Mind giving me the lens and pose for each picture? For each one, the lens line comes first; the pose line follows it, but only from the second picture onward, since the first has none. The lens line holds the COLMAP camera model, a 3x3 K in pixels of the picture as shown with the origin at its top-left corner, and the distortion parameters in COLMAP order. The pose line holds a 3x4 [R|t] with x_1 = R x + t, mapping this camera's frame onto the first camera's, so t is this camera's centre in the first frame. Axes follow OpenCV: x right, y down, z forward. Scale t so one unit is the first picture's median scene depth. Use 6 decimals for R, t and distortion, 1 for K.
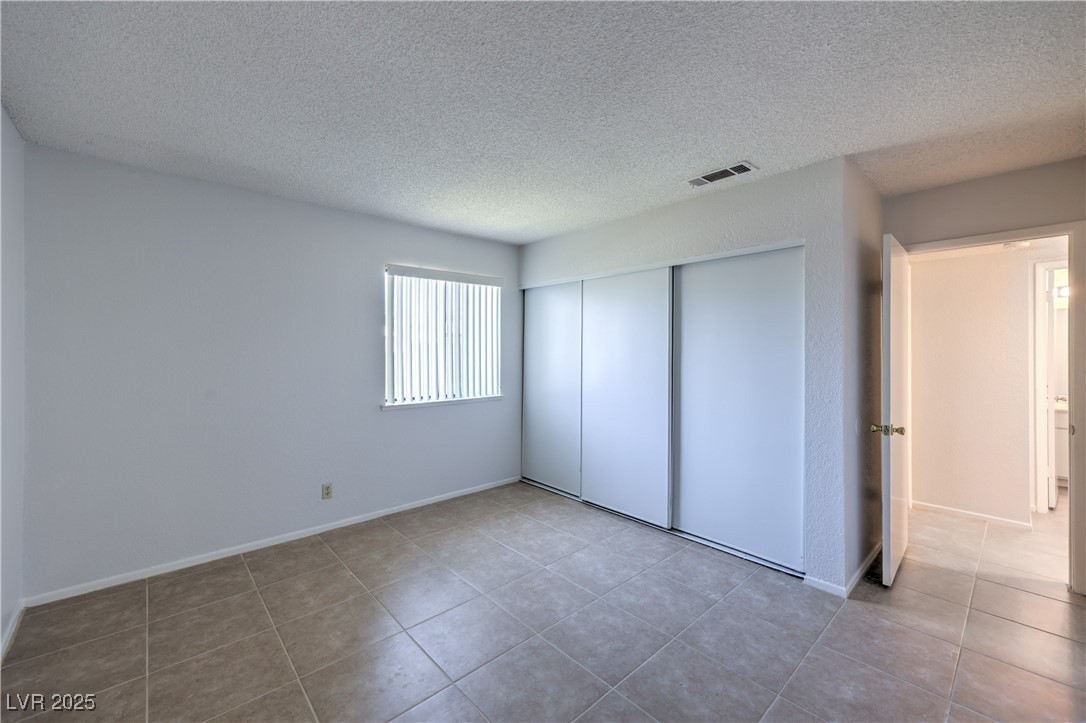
lens RADIAL K [[442.9, 0, 541.7], [0, 442.9, 356.9], [0, 0, 1]] dist [0.007168, -0.000848]
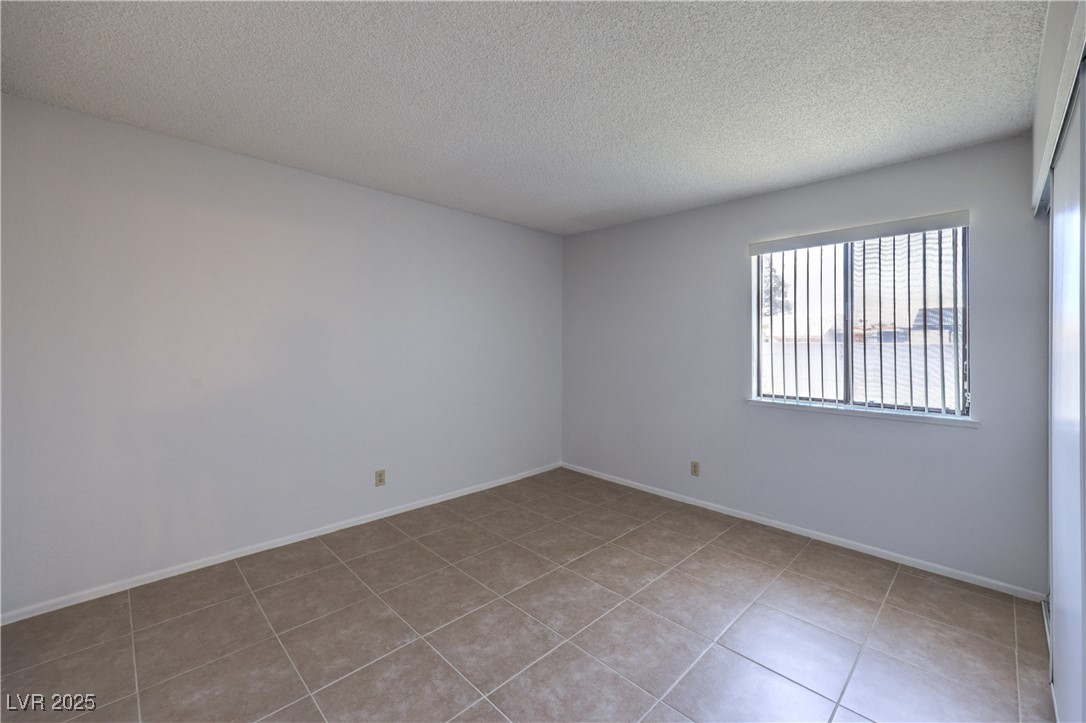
lens RADIAL K [[442.9, 0, 538.9], [0, 442.9, 344.2], [0, 0, 1]] dist [0.007168, -0.000848]
pose [[0.024004, 0.001676, -0.999710, 0.593733], [-0.020156, 0.999796, 0.001192, 0.003892], [0.999509, 0.020121, 0.024032, 0.586286]]
